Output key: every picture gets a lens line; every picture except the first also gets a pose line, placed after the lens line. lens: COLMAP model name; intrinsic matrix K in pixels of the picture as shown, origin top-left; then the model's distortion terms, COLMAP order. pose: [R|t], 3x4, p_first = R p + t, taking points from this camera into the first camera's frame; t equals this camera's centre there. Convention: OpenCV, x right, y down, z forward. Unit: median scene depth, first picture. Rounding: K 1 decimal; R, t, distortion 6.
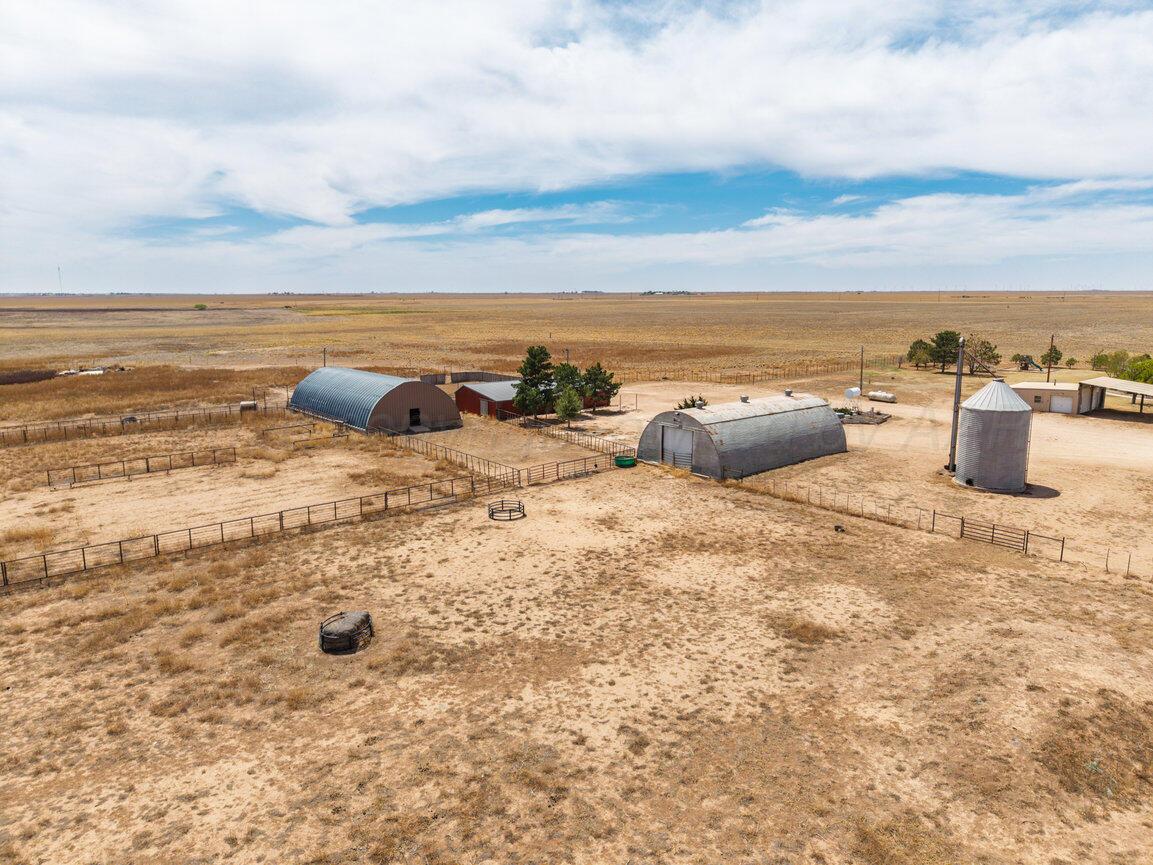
lens RADIAL K [[781.1, 0, 577.5], [0, 781.1, 438.4], [0, 0, 1]] dist [0.009068, 0.004250]
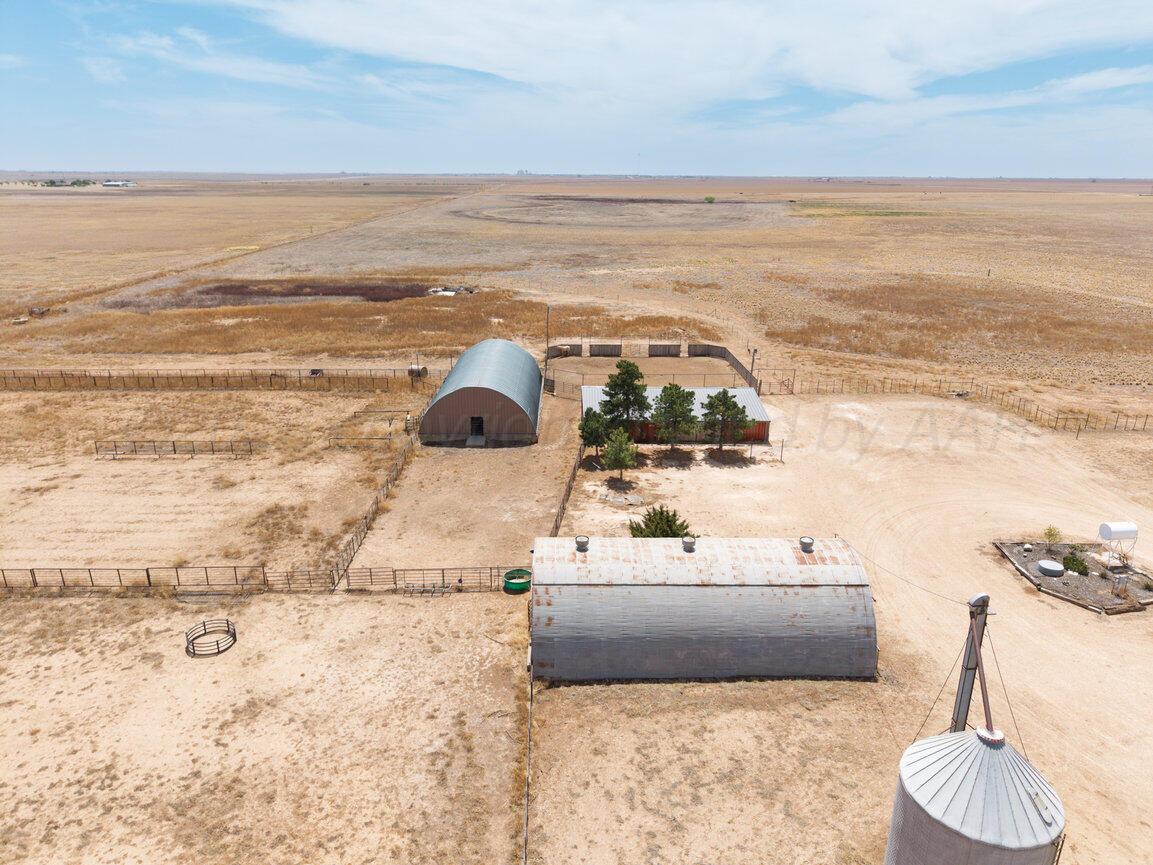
lens RADIAL K [[775.8, 0, 571.8], [0, 775.8, 456.1], [0, 0, 1]] dist [0.005141, 0.004239]
pose [[0.781917, 0.221625, -0.582656, 0.689777], [-0.122867, 0.971125, 0.204501, -0.330300], [0.611154, -0.088314, 0.786569, 0.677190]]
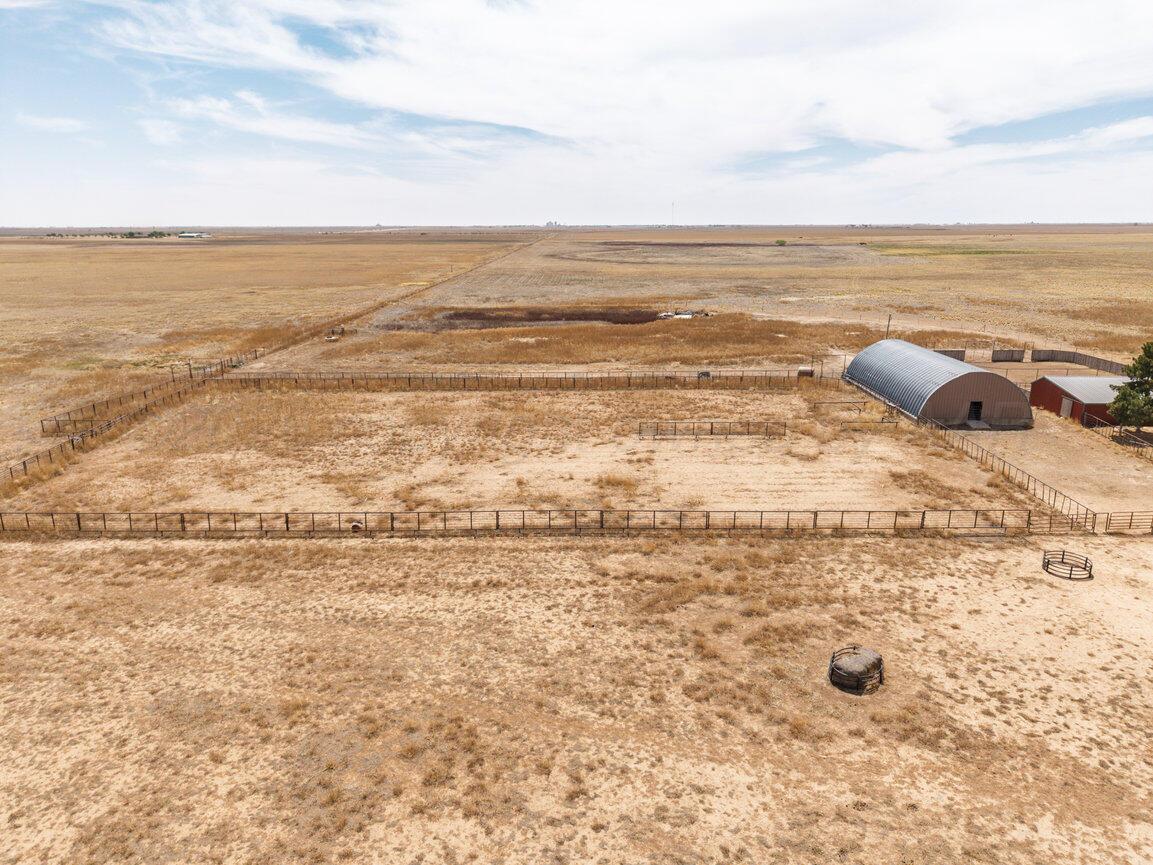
lens RADIAL K [[781.1, 0, 577.5], [0, 781.1, 438.4], [0, 0, 1]] dist [0.009068, 0.004250]
pose [[0.771330, 0.168811, -0.613639, 0.000229], [-0.115796, 0.985312, 0.125505, -0.102020], [0.625812, -0.025749, 0.779549, -0.013314]]
